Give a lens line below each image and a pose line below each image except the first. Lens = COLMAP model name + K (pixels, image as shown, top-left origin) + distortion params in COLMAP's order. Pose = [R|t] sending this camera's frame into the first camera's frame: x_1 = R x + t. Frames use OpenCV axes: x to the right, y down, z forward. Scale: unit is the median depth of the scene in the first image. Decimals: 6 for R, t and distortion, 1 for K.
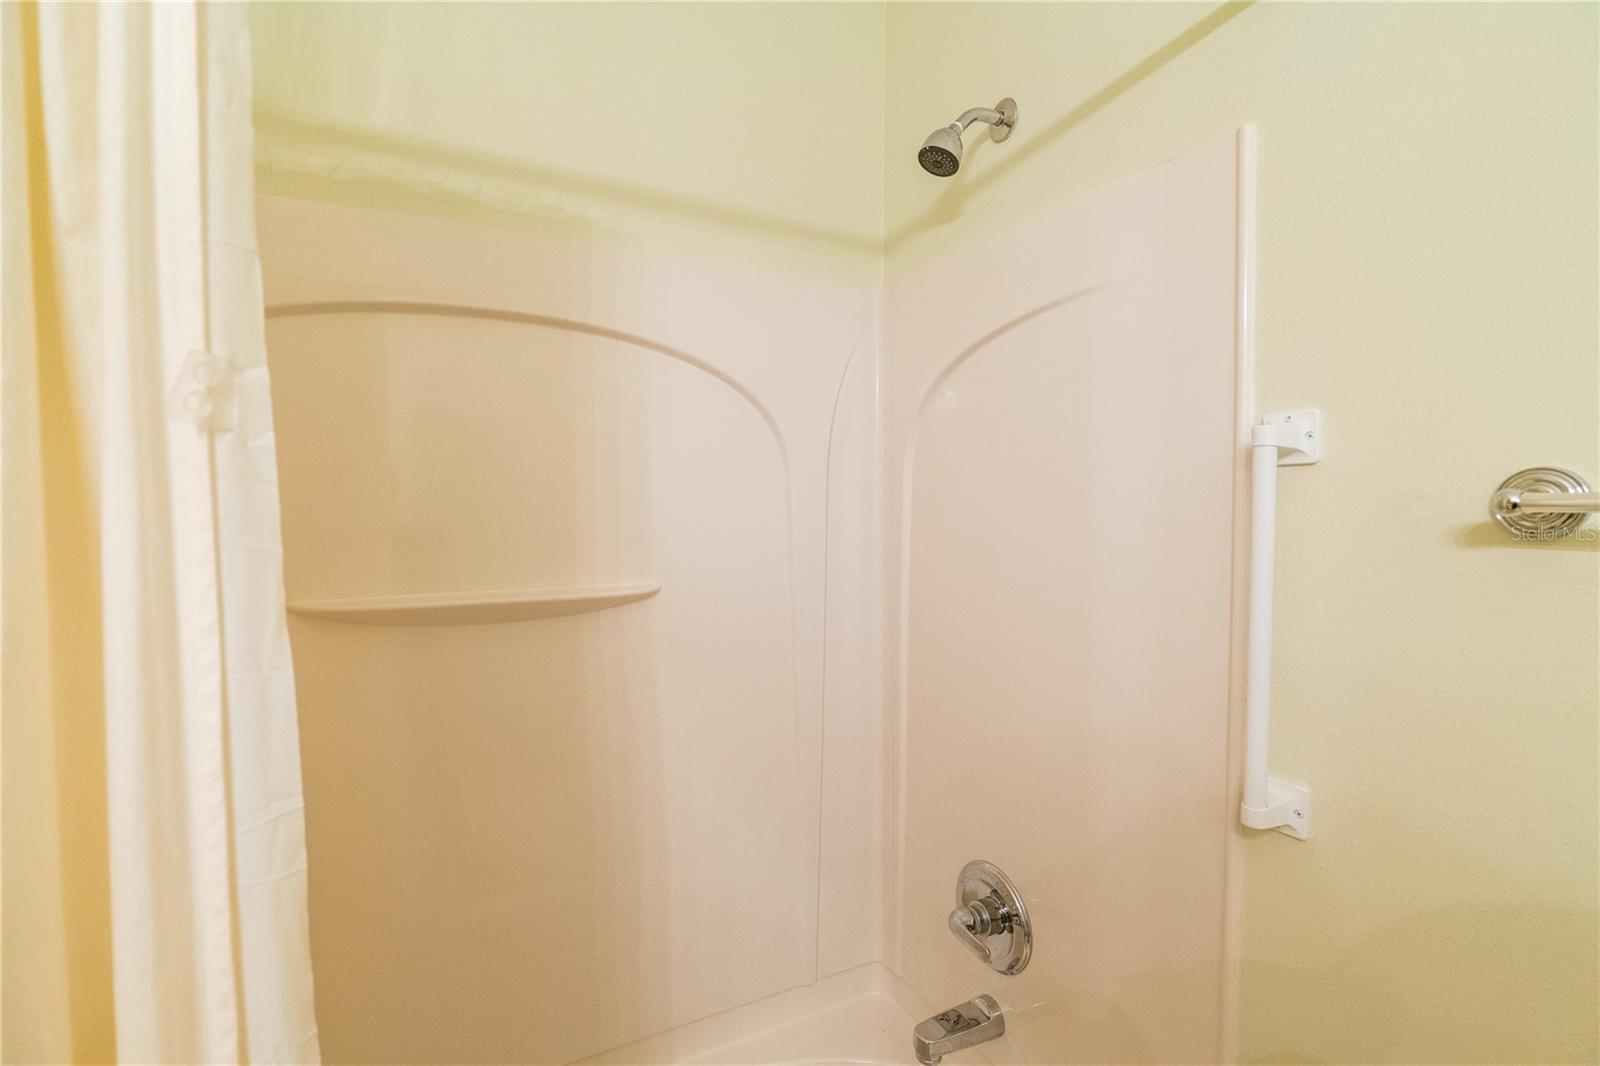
lens RADIAL K [[729.6, 0, 798.0], [0, 729.6, 537.5], [0, 0, 1]] dist [-0.029033, 0.008757]
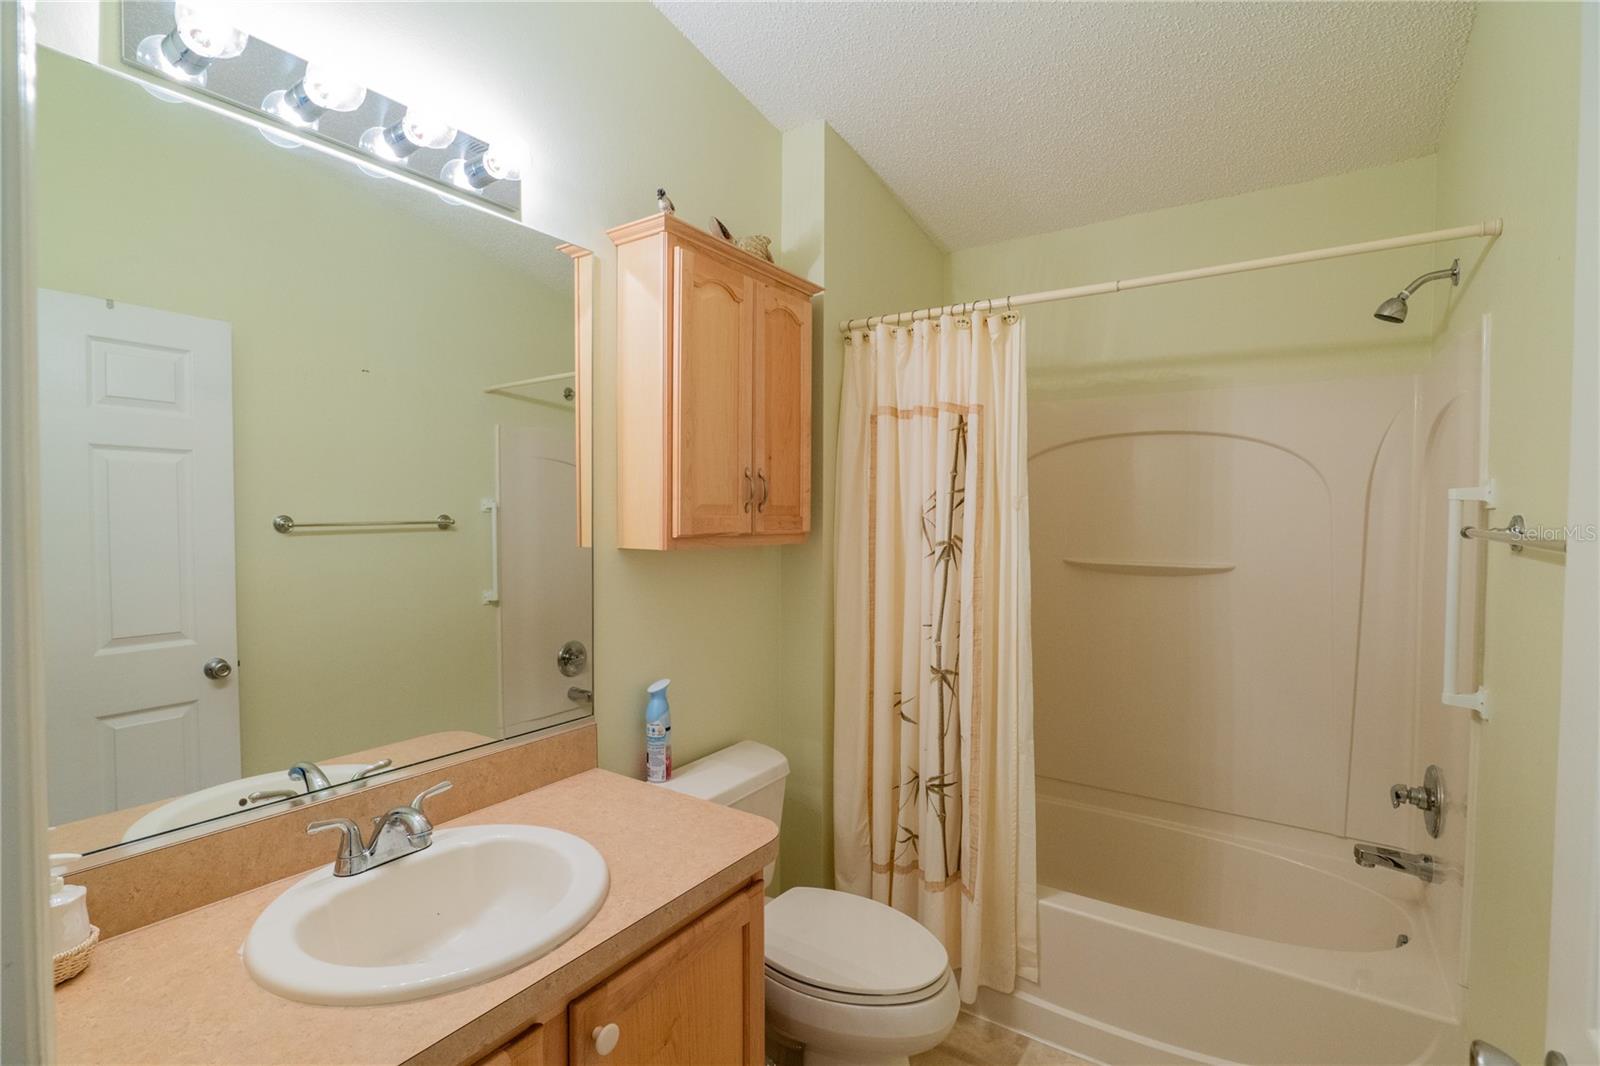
lens RADIAL K [[735.3, 0, 808.4], [0, 735.3, 532.6], [0, 0, 1]] dist [-0.027809, 0.008449]
pose [[0.483958, 0.034873, -0.874396, 1.012459], [-0.042512, 0.998963, 0.016311, -0.000601], [0.874058, 0.029278, 0.484939, -0.947787]]
